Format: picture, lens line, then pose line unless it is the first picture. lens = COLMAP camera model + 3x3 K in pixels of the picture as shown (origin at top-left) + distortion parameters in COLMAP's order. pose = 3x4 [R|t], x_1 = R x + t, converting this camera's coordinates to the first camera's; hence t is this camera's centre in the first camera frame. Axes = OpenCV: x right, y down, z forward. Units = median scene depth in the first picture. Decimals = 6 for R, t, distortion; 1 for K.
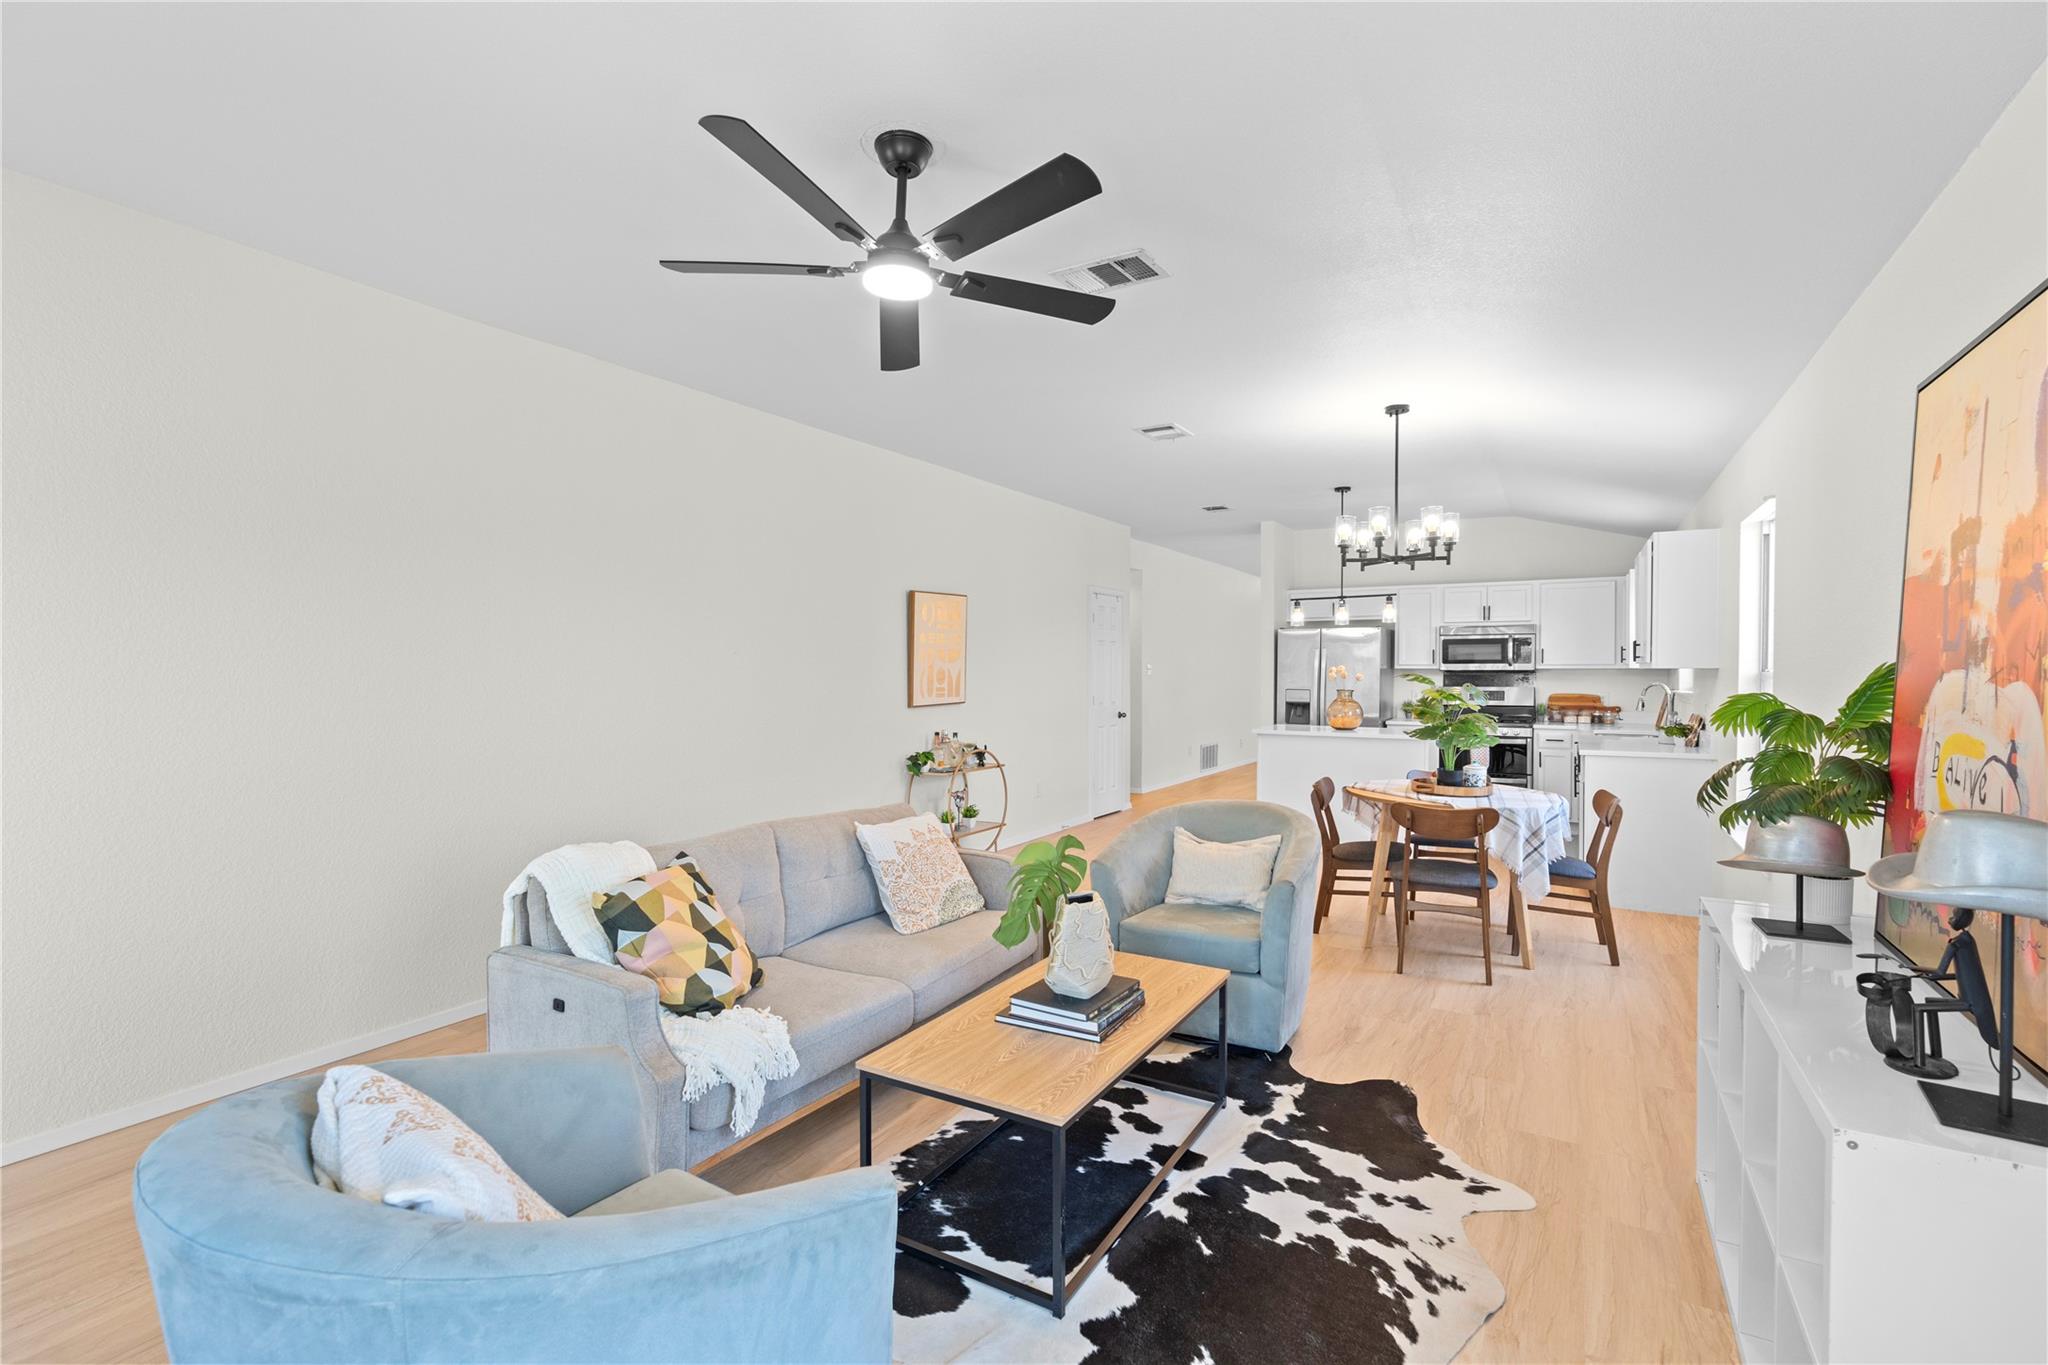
lens RADIAL K [[918.6, 0, 1024.0], [0, 918.6, 682.5], [0, 0, 1]] dist [0.000206, 0.000218]
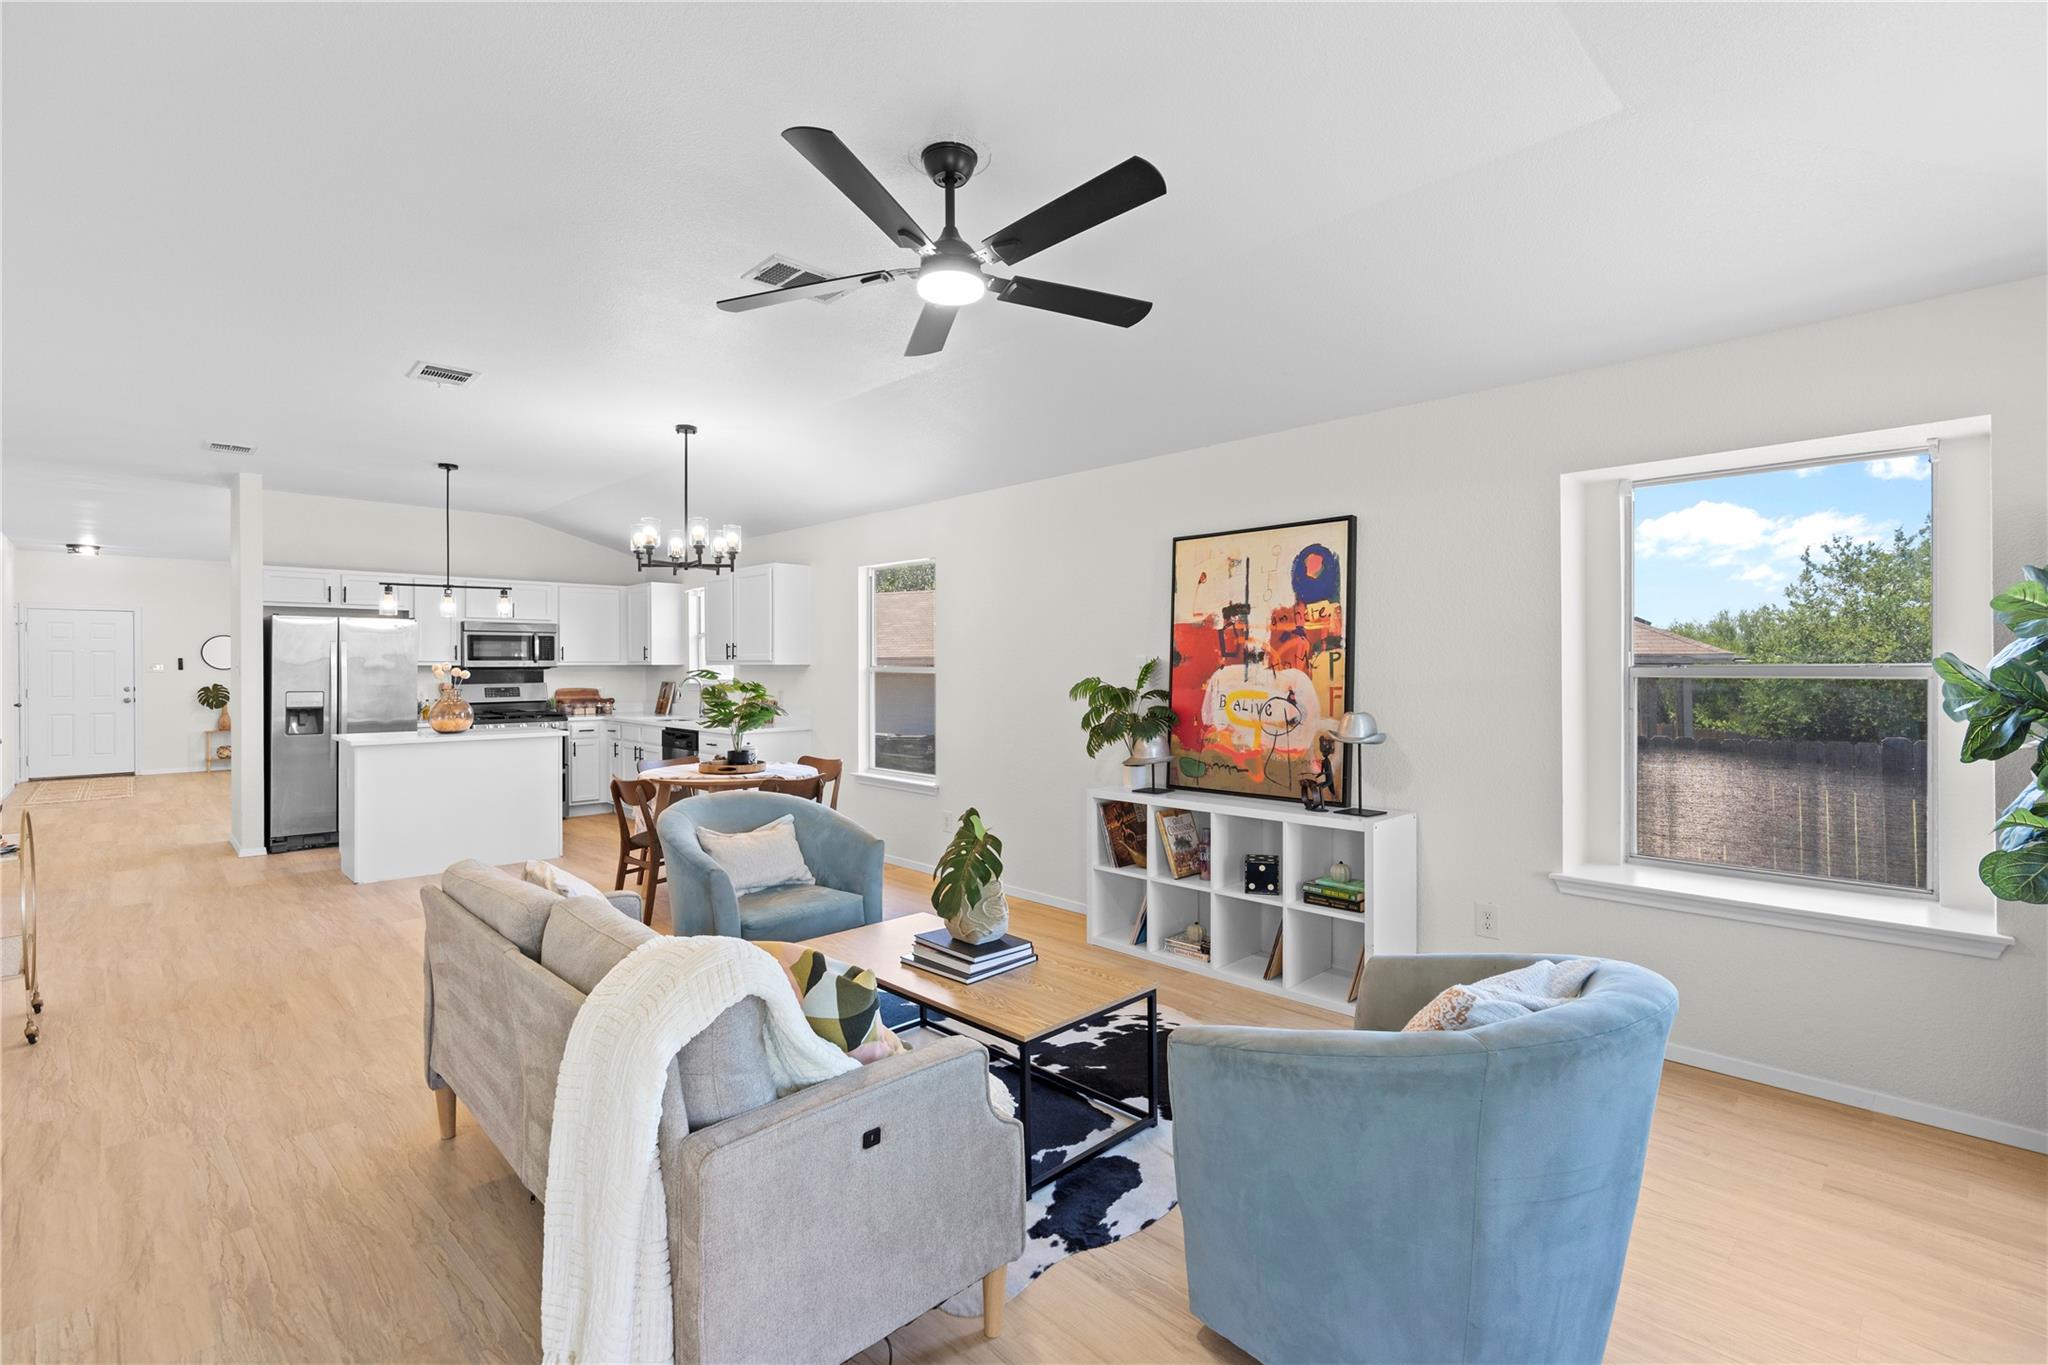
lens RADIAL K [[928.3, 0, 1013.9], [0, 928.3, 676.8], [0, 0, 1]] dist [-0.000487, 0.000886]
pose [[0.265935, -0.015504, 0.963866, -0.538621], [0.018053, 0.999775, 0.011101, -0.006631], [-0.963822, 0.014448, 0.266155, 0.320316]]
